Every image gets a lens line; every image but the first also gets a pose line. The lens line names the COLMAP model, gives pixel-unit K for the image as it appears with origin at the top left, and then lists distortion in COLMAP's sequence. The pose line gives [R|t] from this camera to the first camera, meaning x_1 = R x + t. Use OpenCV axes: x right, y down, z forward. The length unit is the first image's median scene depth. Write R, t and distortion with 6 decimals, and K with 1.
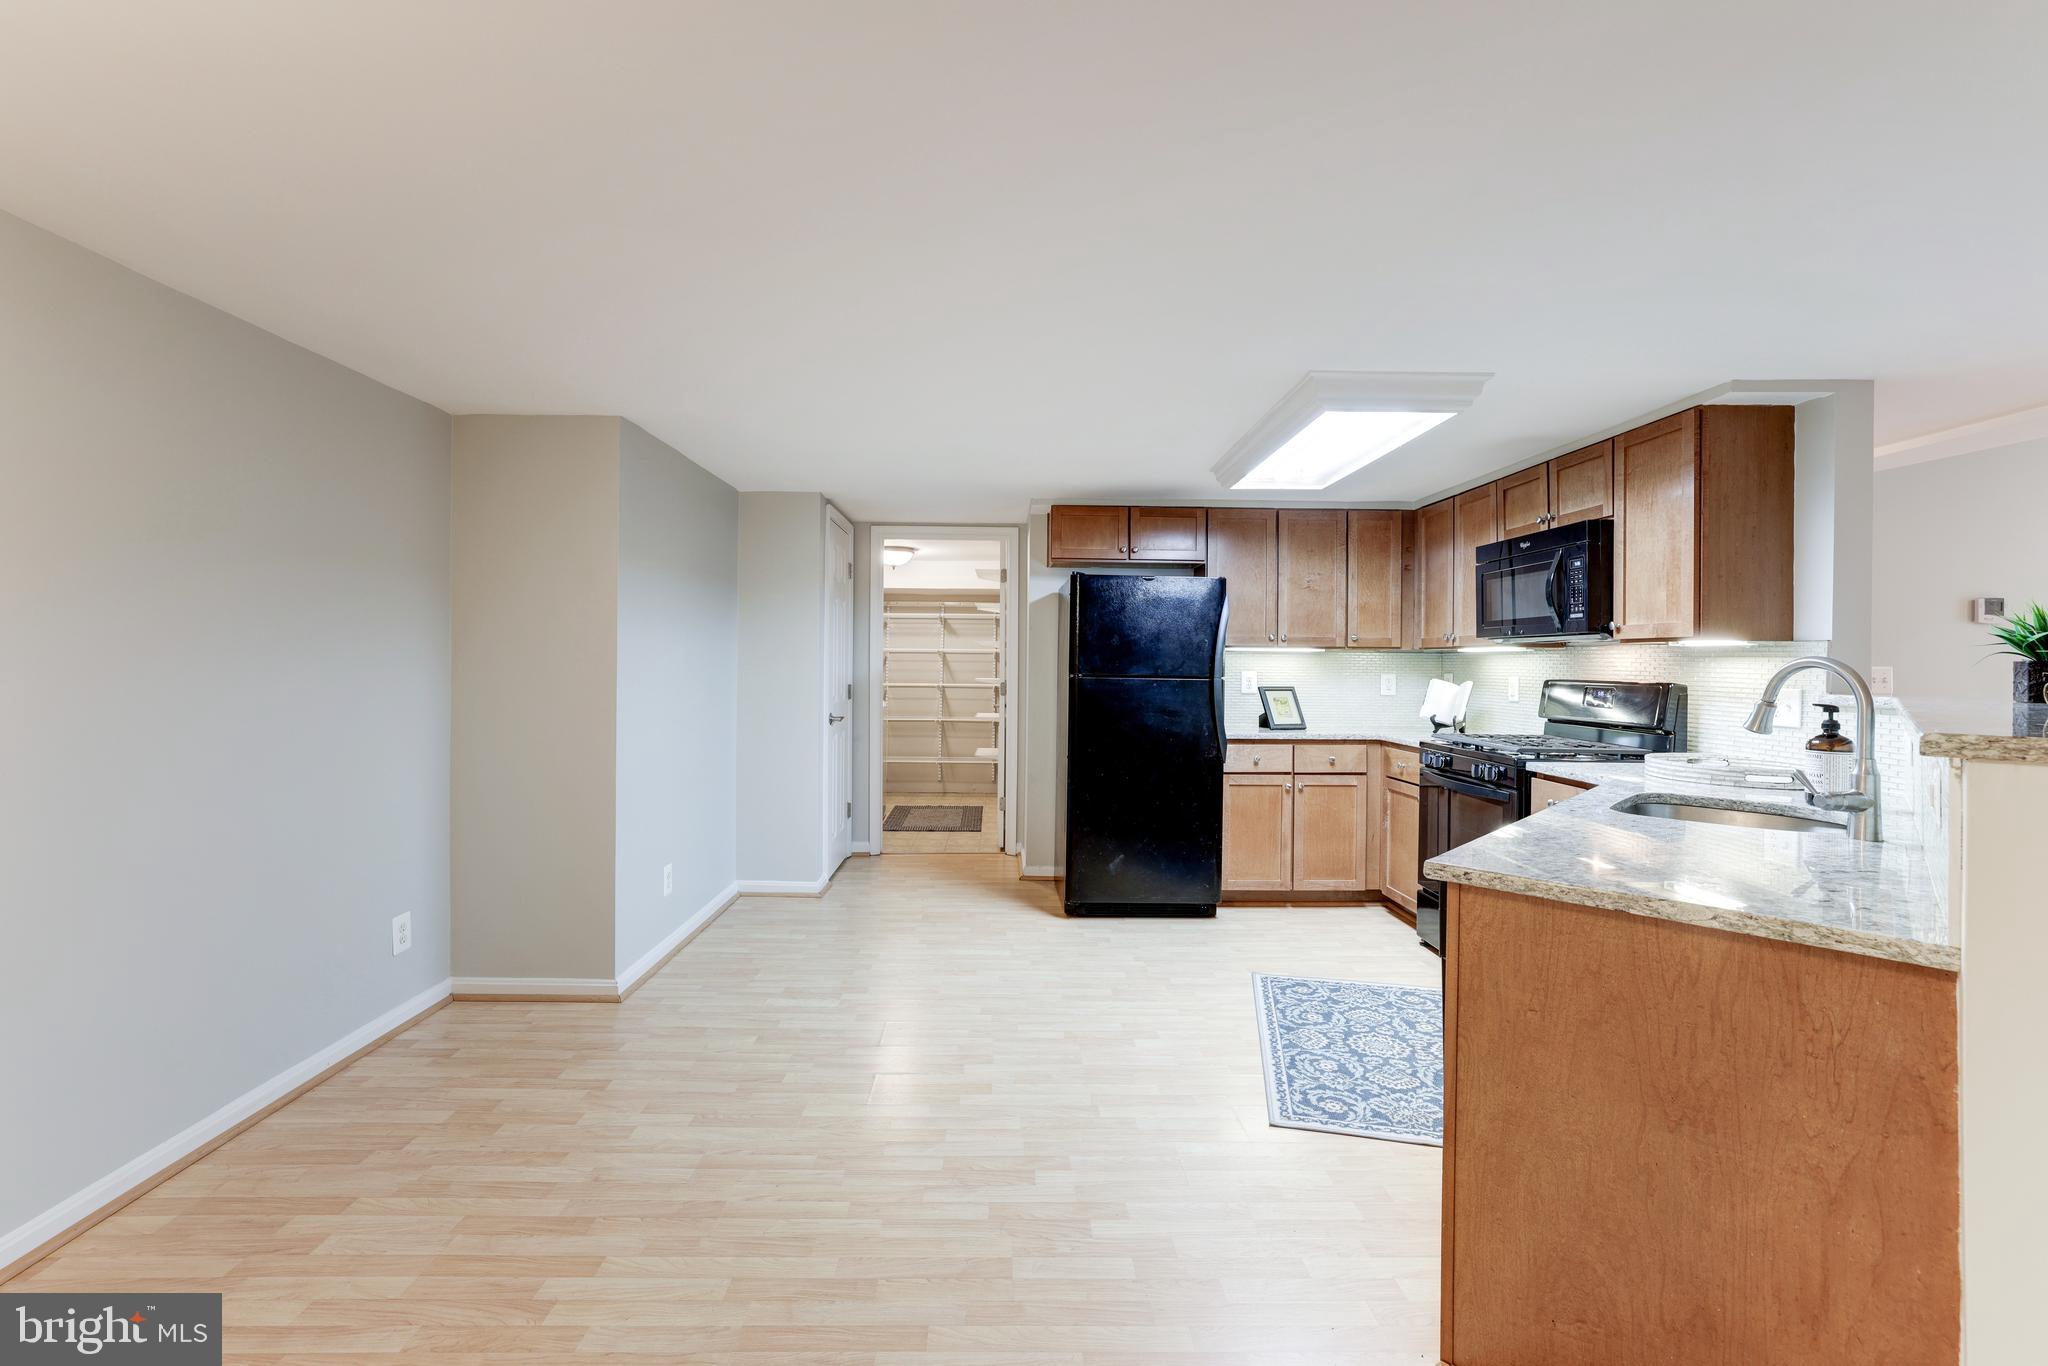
lens RADIAL K [[882.7, 0, 1006.0], [0, 882.7, 662.9], [0, 0, 1]] dist [-0.034744, 0.020617]
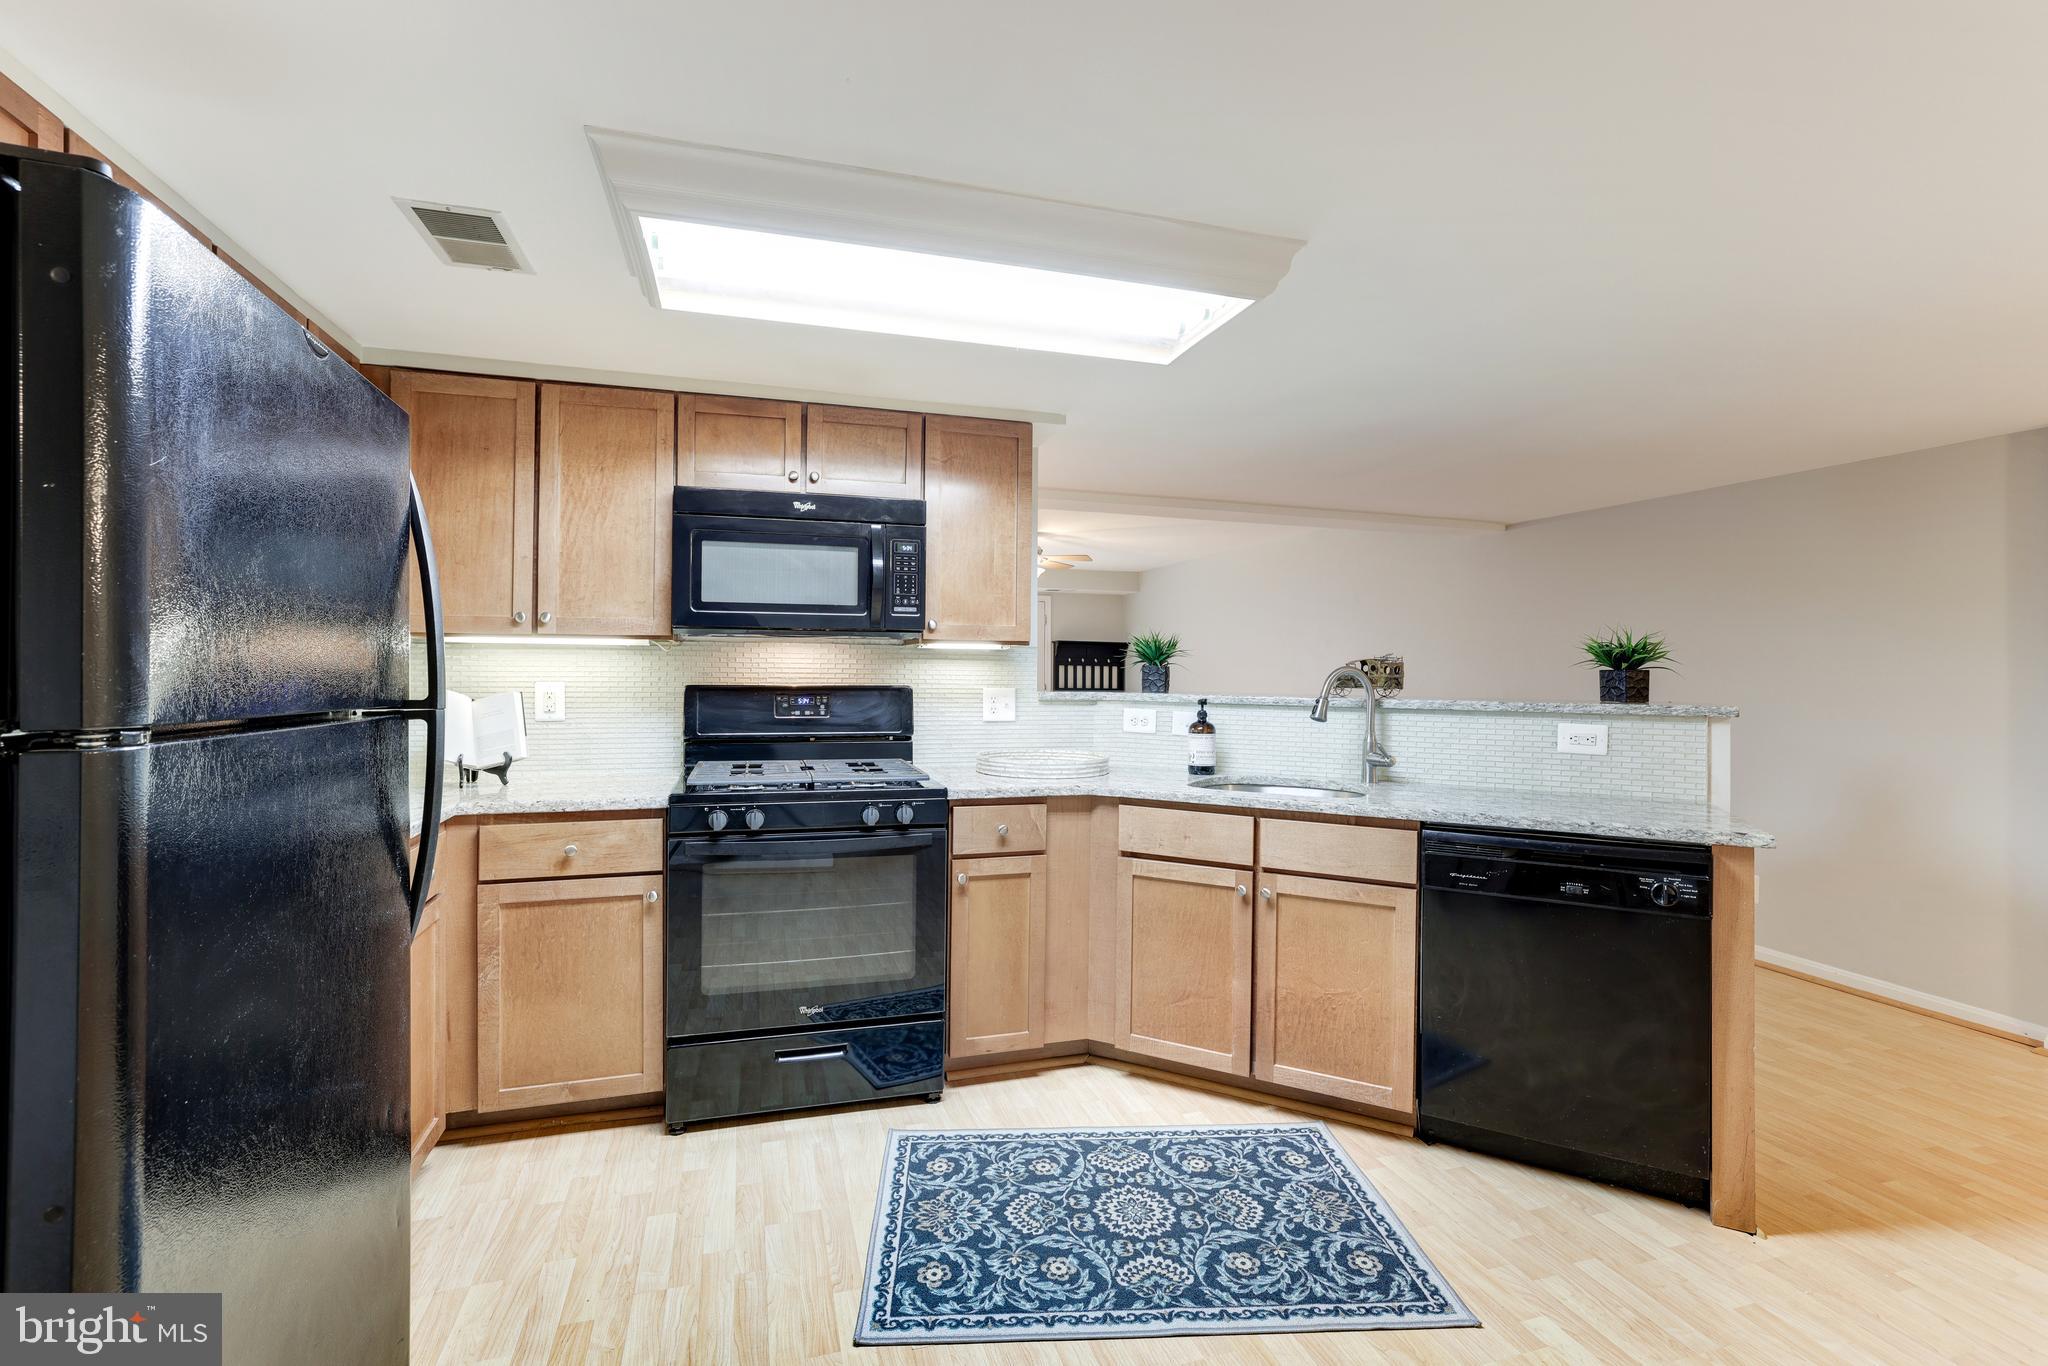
lens RADIAL K [[882.7, 0, 1006.0], [0, 882.7, 662.9], [0, 0, 1]] dist [-0.034744, 0.020617]
pose [[-0.280653, -0.004915, 0.959797, -0.205021], [-0.011125, 0.999936, 0.001868, -0.005696], [-0.959745, -0.010153, -0.280690, 1.212399]]
